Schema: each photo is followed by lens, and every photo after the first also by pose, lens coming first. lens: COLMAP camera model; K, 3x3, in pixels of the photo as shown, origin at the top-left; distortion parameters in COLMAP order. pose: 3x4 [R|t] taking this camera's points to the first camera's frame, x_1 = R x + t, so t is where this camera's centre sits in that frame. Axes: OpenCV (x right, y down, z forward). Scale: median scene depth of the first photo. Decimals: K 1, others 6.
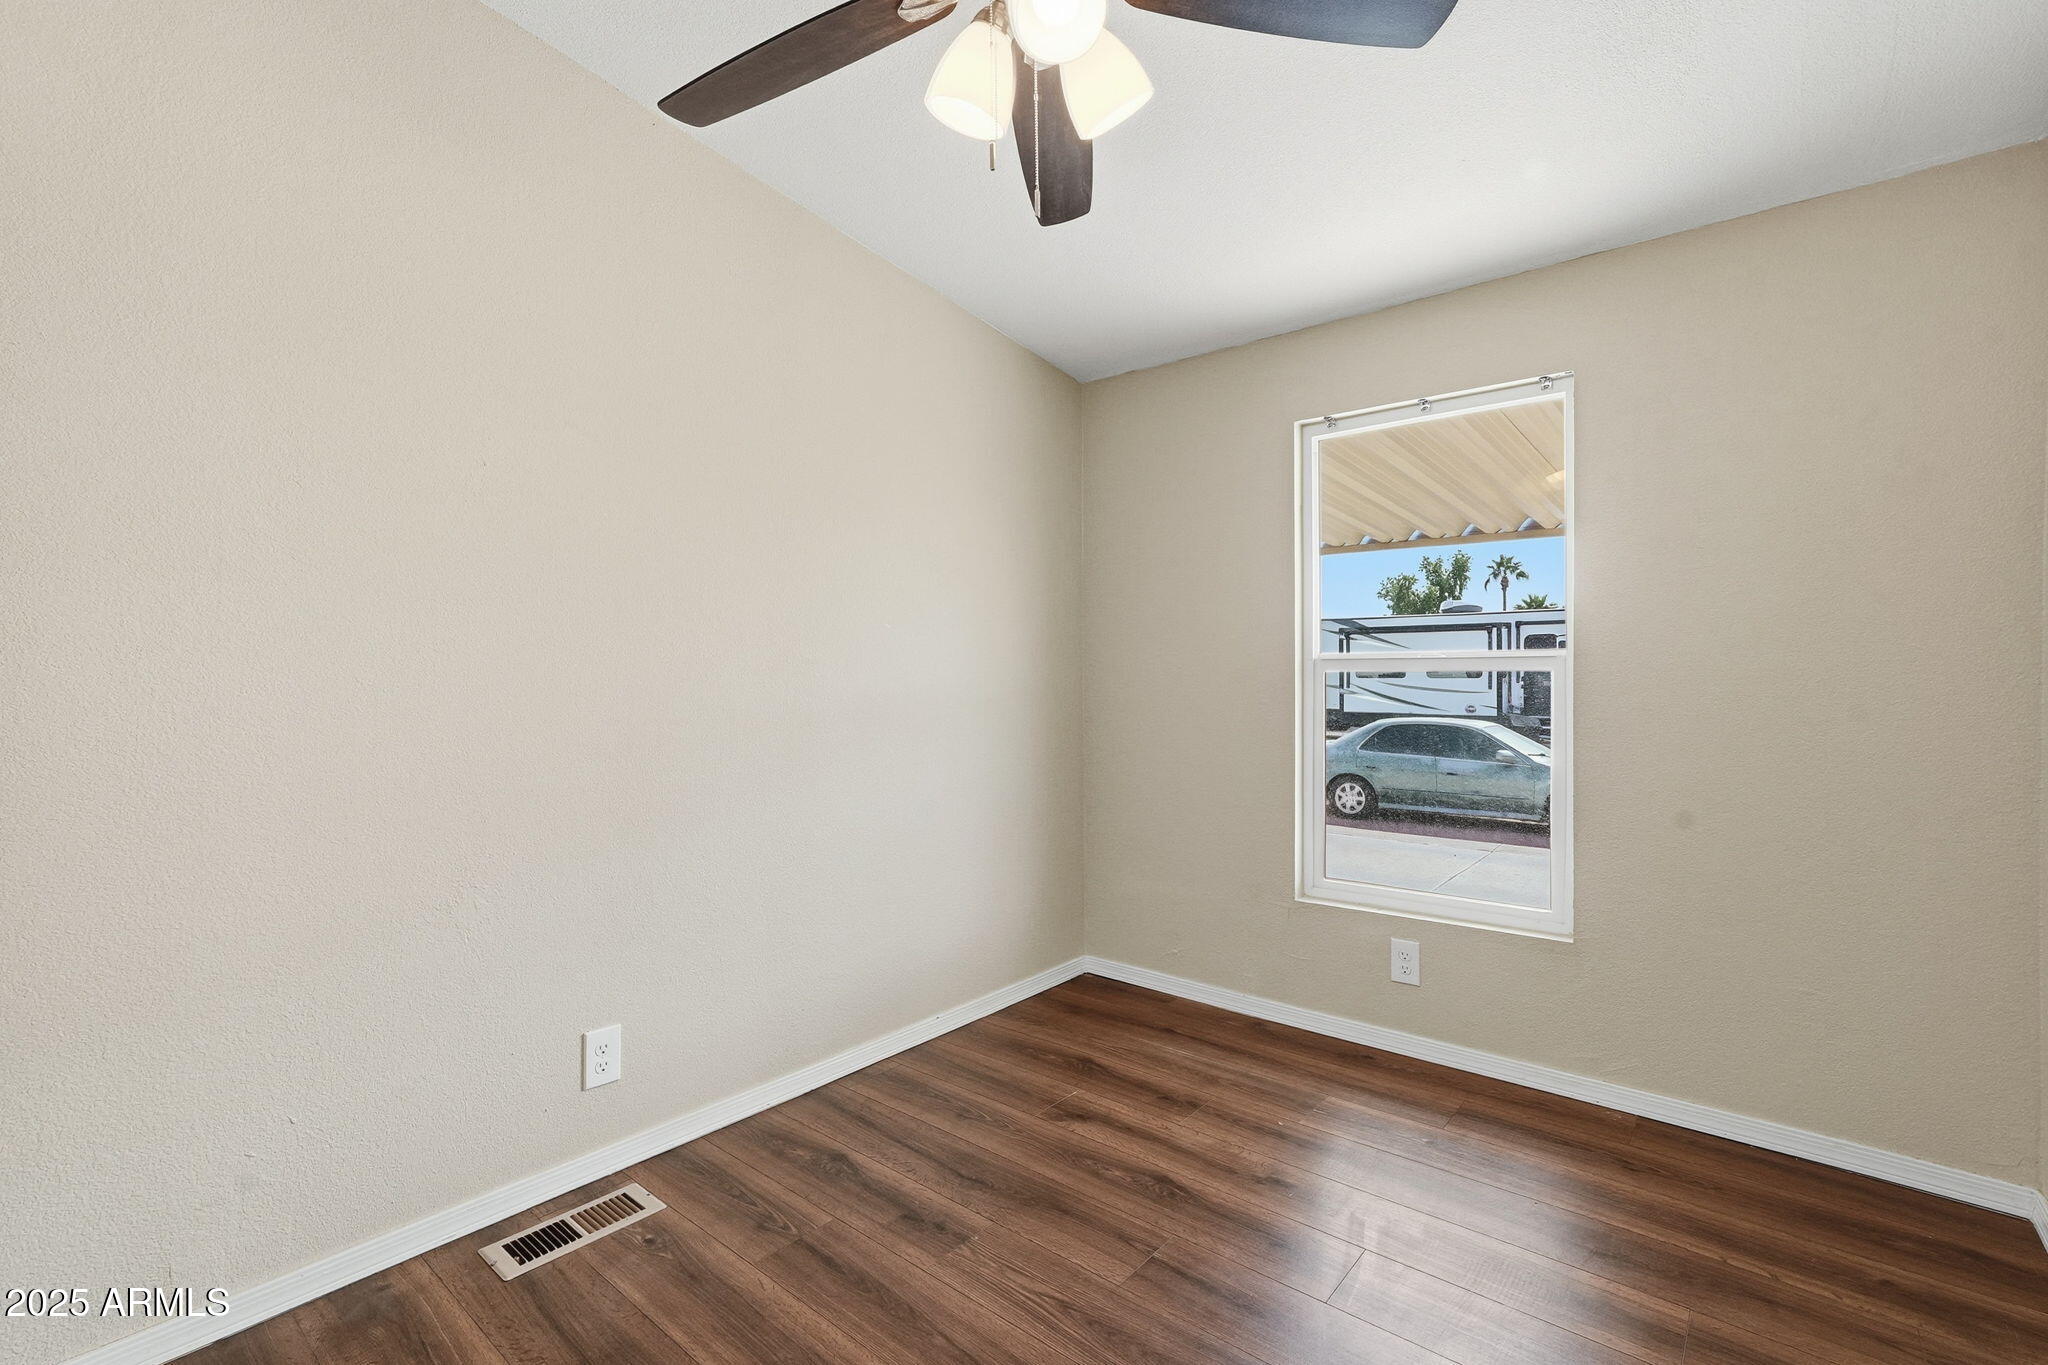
lens RADIAL K [[913.4, 0, 1034.2], [0, 913.4, 680.4], [0, 0, 1]] dist [0.002387, 0.001540]
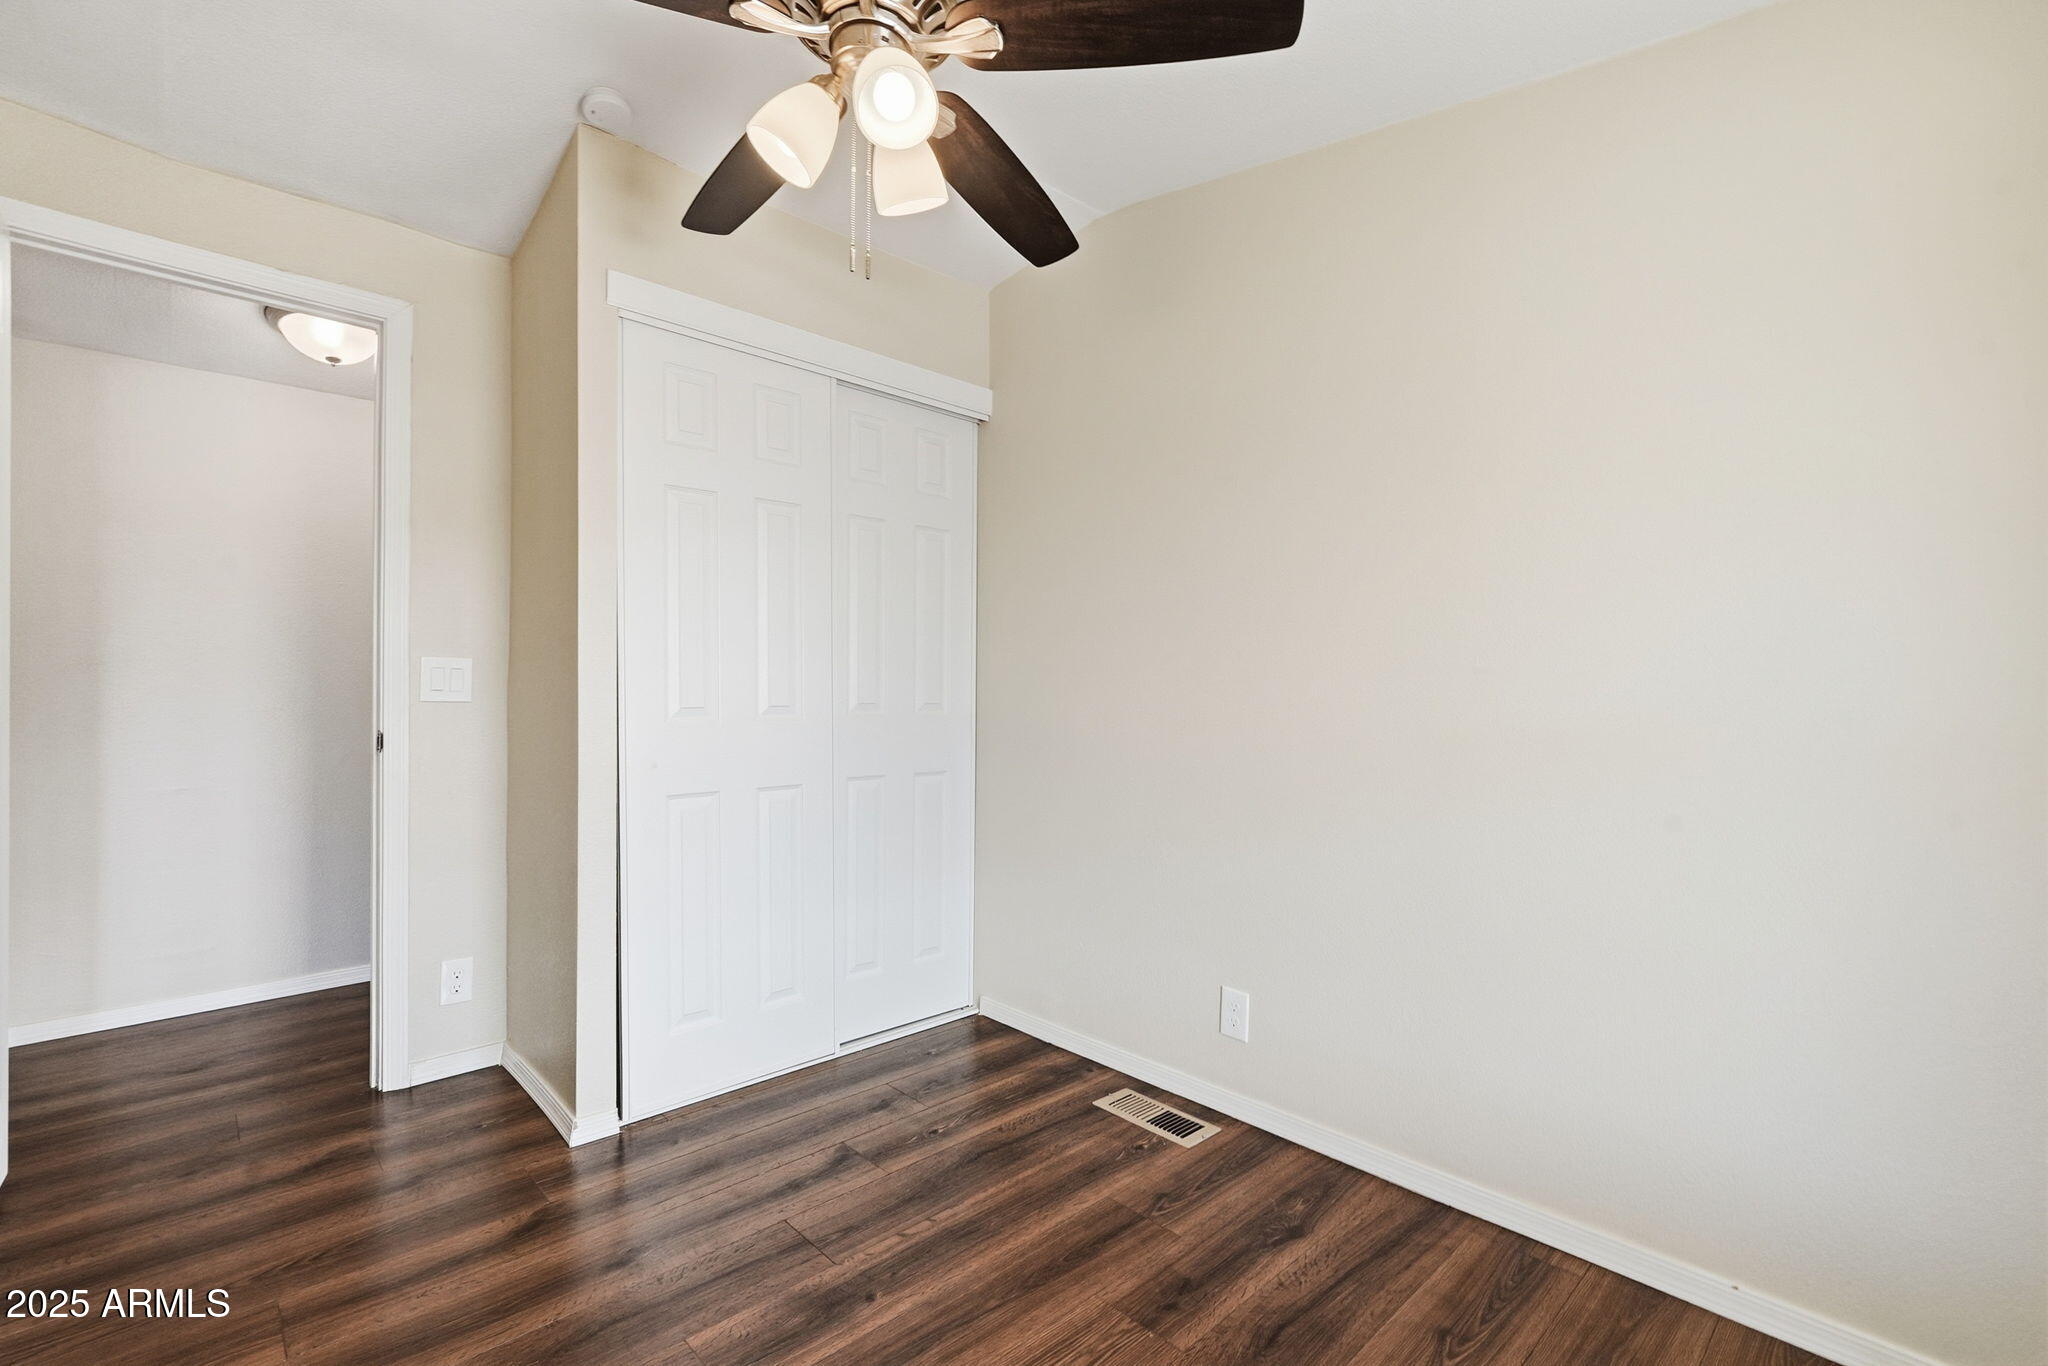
lens RADIAL K [[913.4, 0, 1017.0], [0, 913.4, 686.8], [0, 0, 1]] dist [0.002387, 0.001540]
pose [[-0.122682, -0.003917, -0.992438, 0.772453], [-0.009831, 0.999948, -0.002731, 0.000326], [0.992397, 0.009422, -0.122714, 0.926515]]
